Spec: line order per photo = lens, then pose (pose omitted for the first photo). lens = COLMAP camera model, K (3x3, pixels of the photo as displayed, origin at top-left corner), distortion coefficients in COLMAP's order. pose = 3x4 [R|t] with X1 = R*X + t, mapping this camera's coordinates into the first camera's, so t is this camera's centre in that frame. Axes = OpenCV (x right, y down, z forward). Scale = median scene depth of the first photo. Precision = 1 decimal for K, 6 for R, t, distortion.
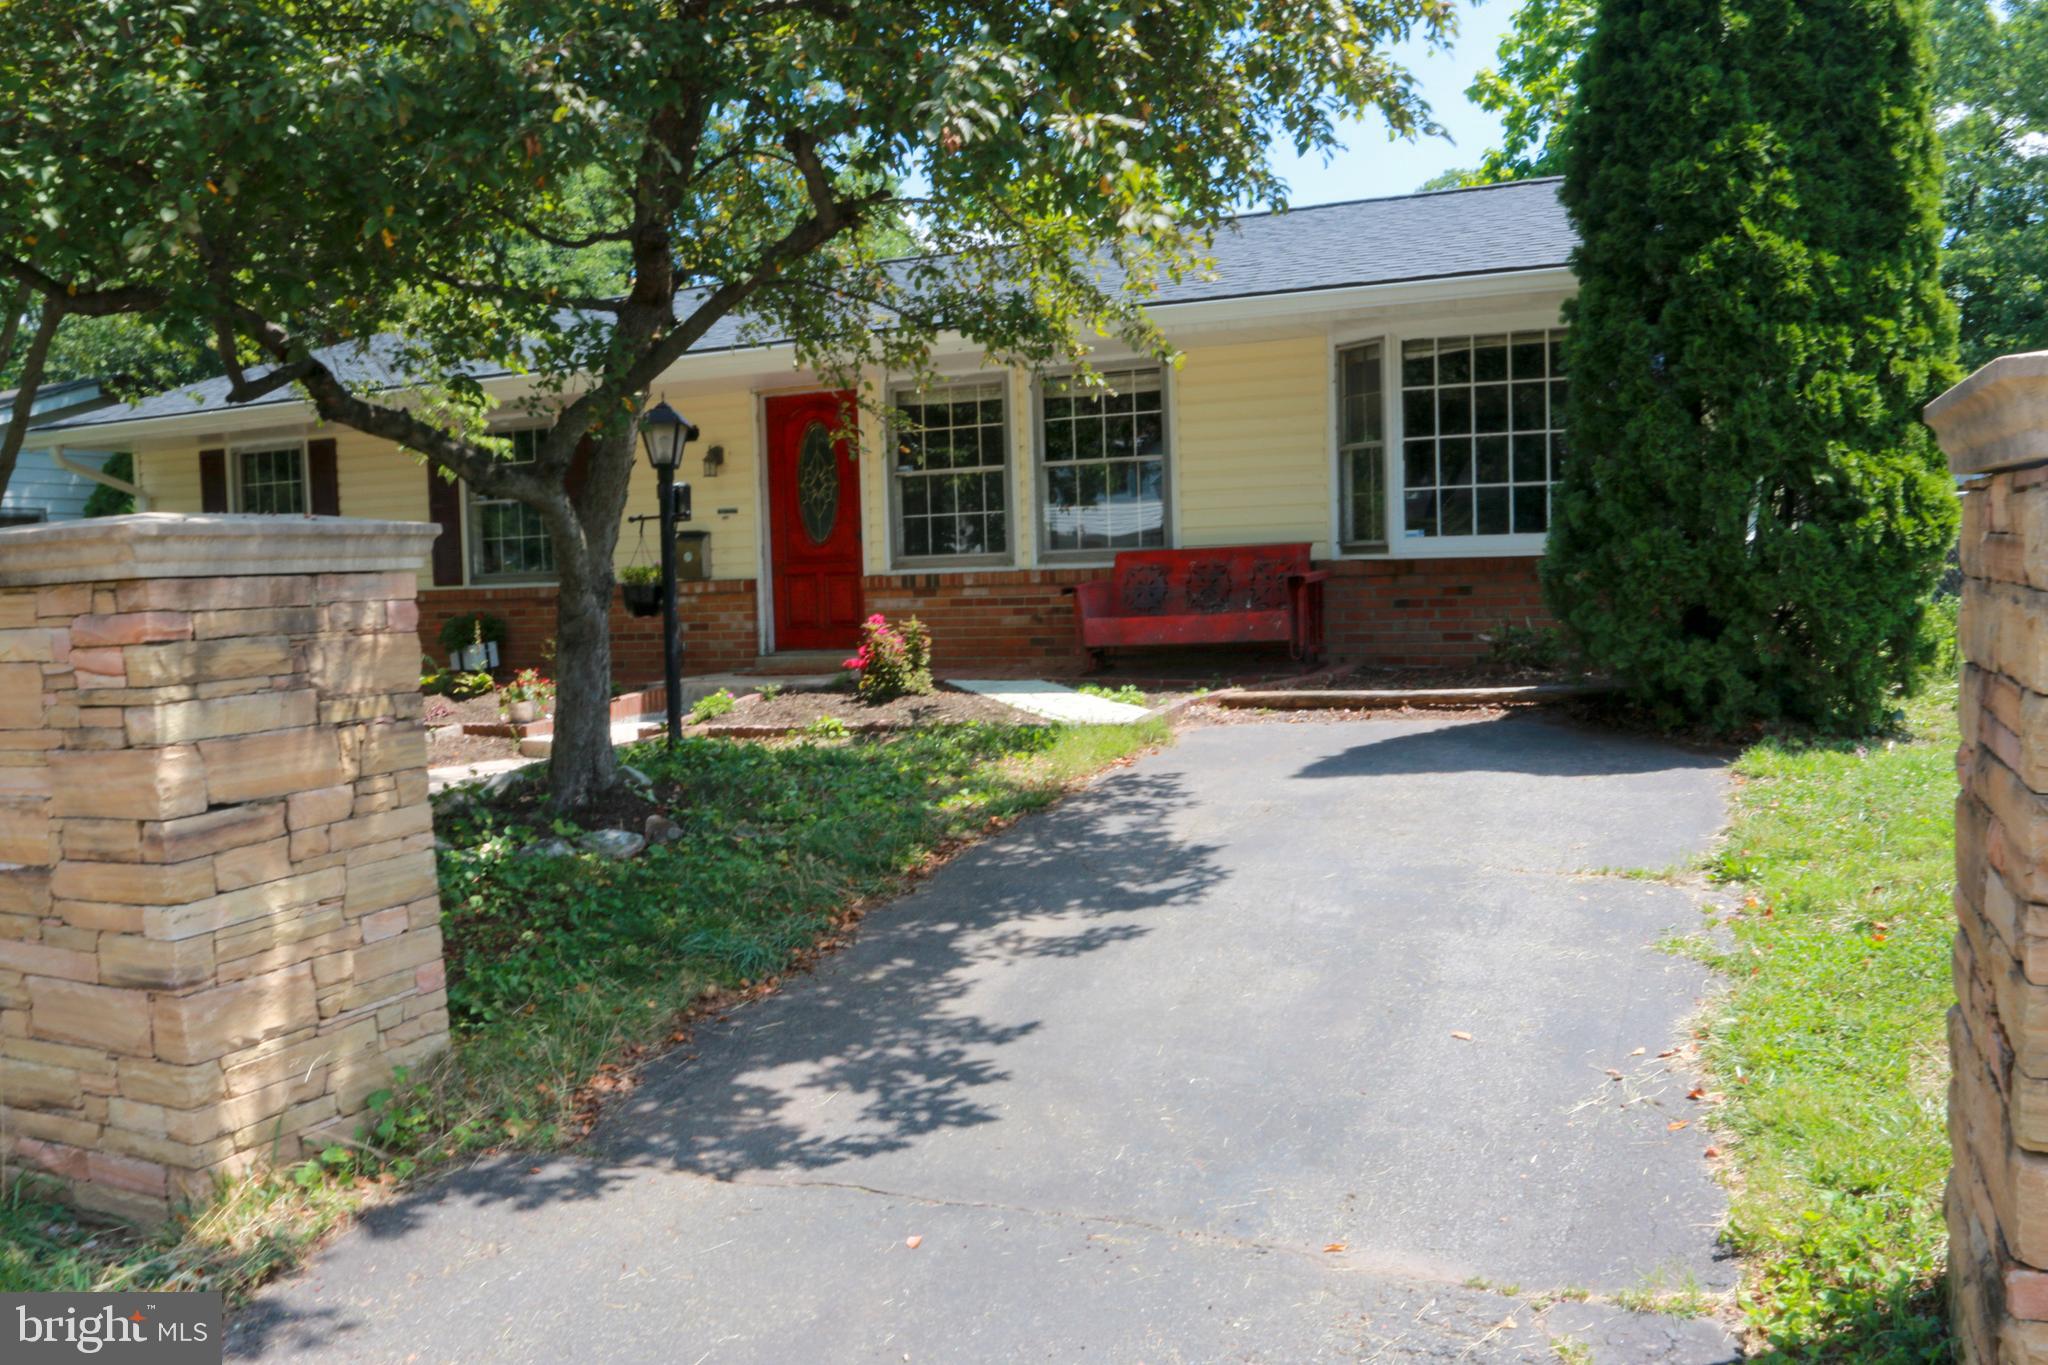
lens RADIAL K [[1589.7, 0, 1028.6], [0, 1589.7, 698.1], [0, 0, 1]] dist [-0.095379, 0.059171]
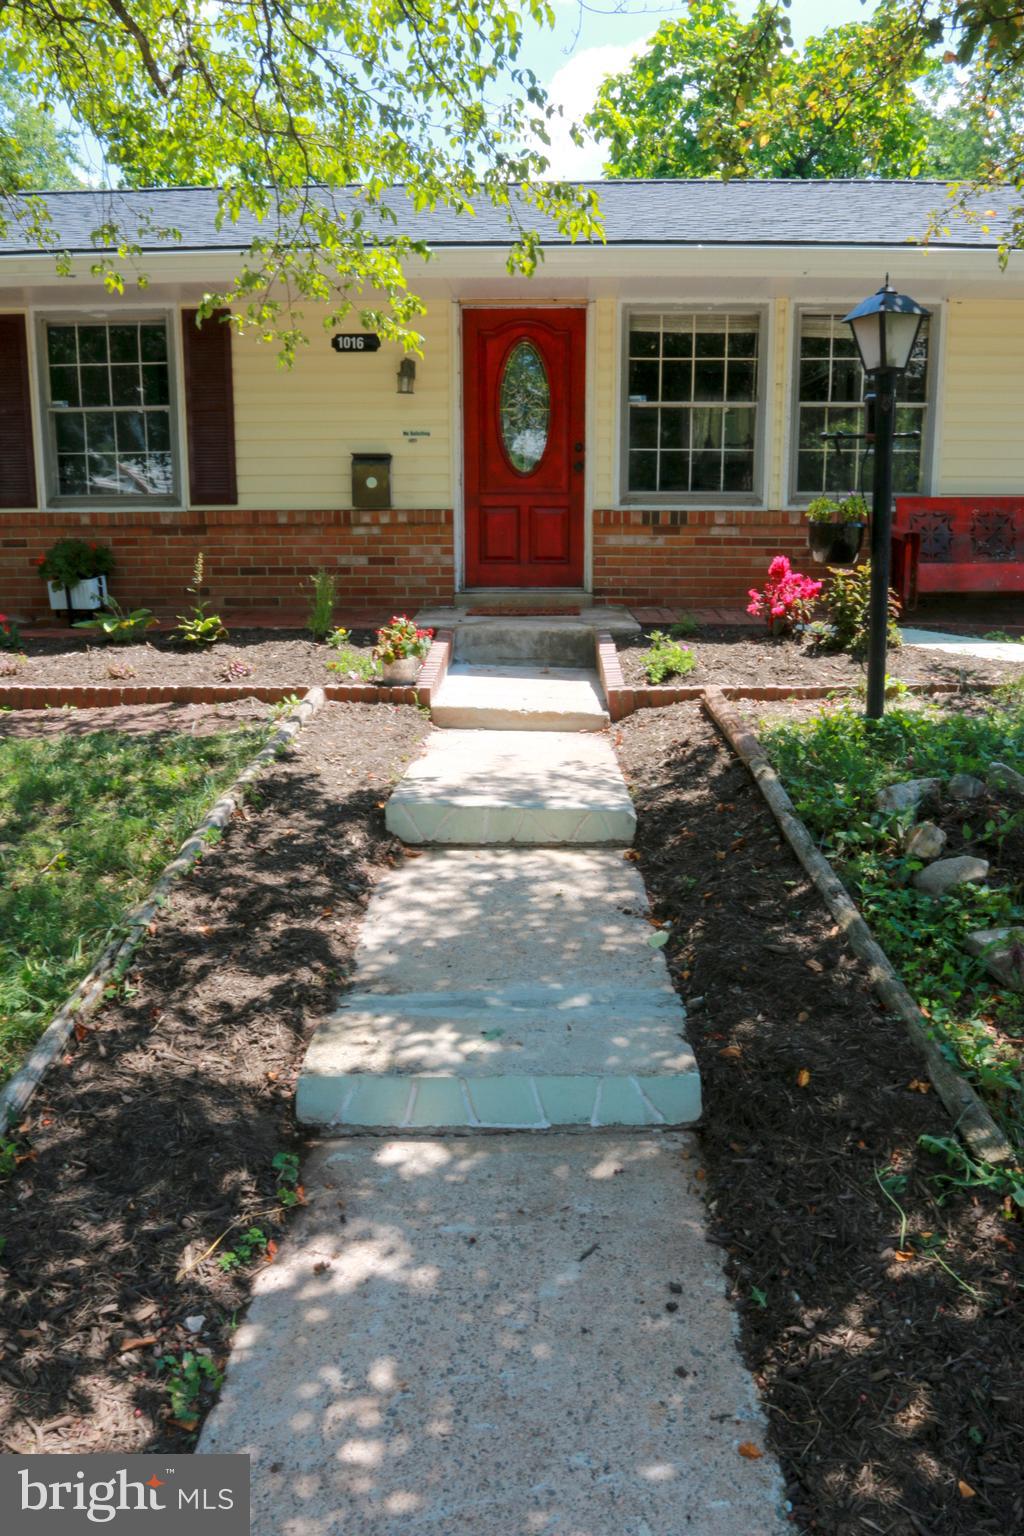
lens RADIAL K [[1192.3, 0, 522.0], [0, 1192.3, 768.8], [0, 0, 1]] dist [-0.095379, 0.059171]
pose [[0.918228, -0.057417, 0.391869, -0.765893], [0.003265, 0.990499, 0.137480, -0.037568], [-0.396040, -0.124958, 0.909691, 0.615863]]
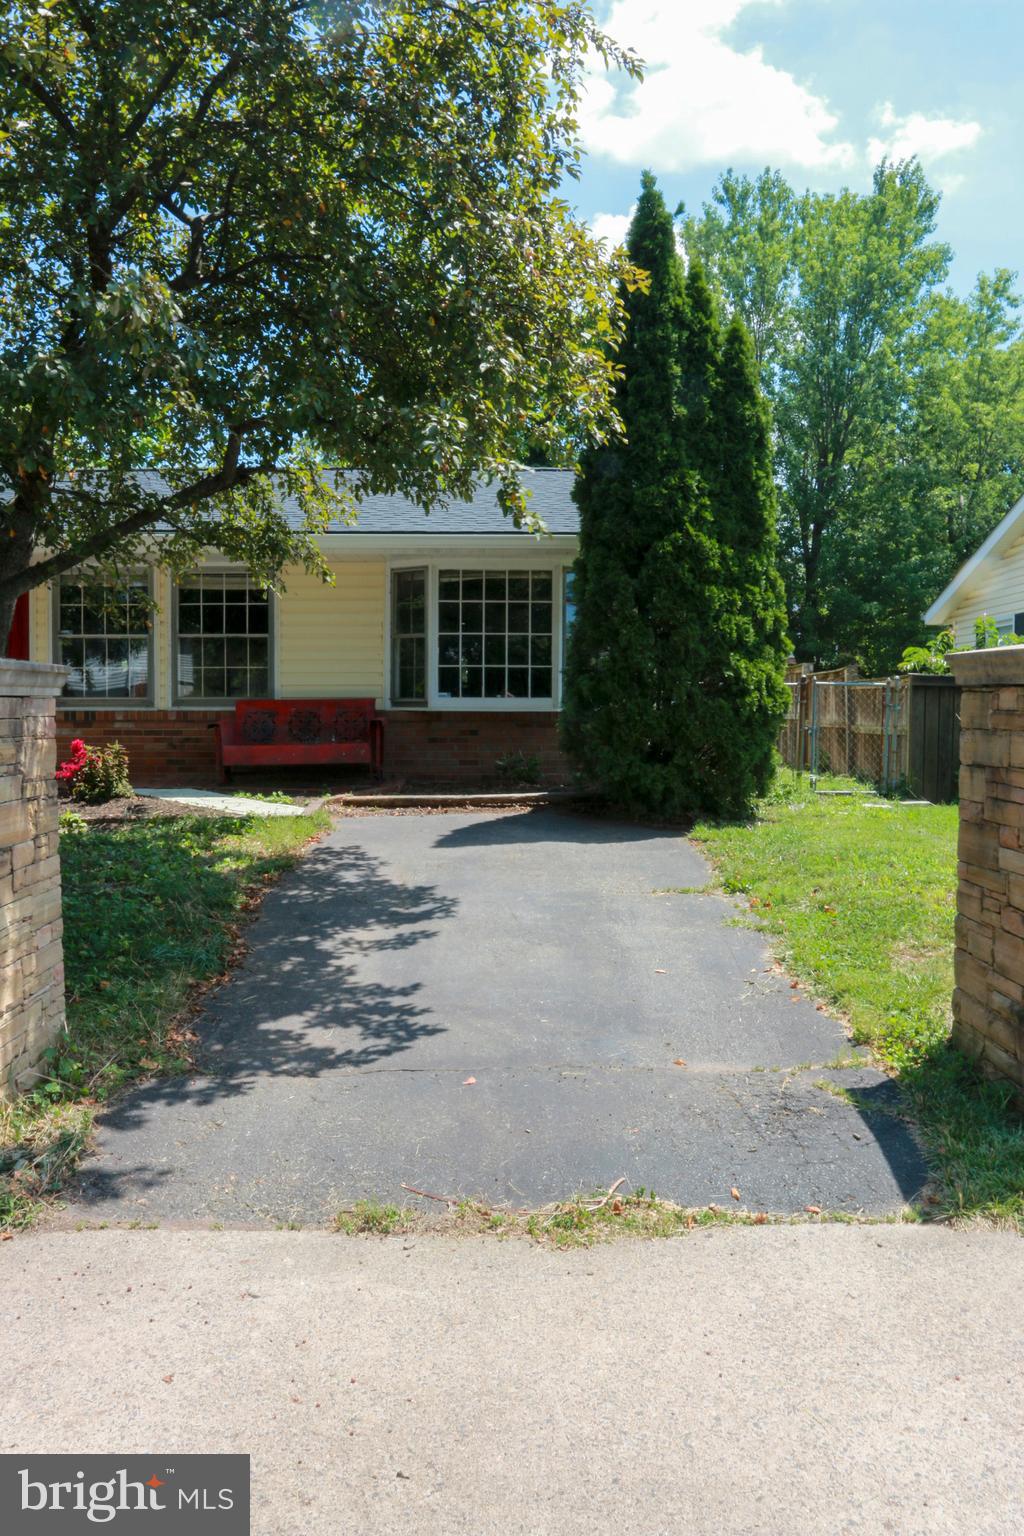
lens RADIAL K [[1192.3, 0, 522.0], [0, 1192.3, 768.8], [0, 0, 1]] dist [-0.095379, 0.059171]
pose [[0.900229, 0.013979, 0.435191, -0.286309], [0.002702, 0.999286, -0.037686, 0.017621], [-0.435407, 0.035102, 0.899549, -0.113457]]
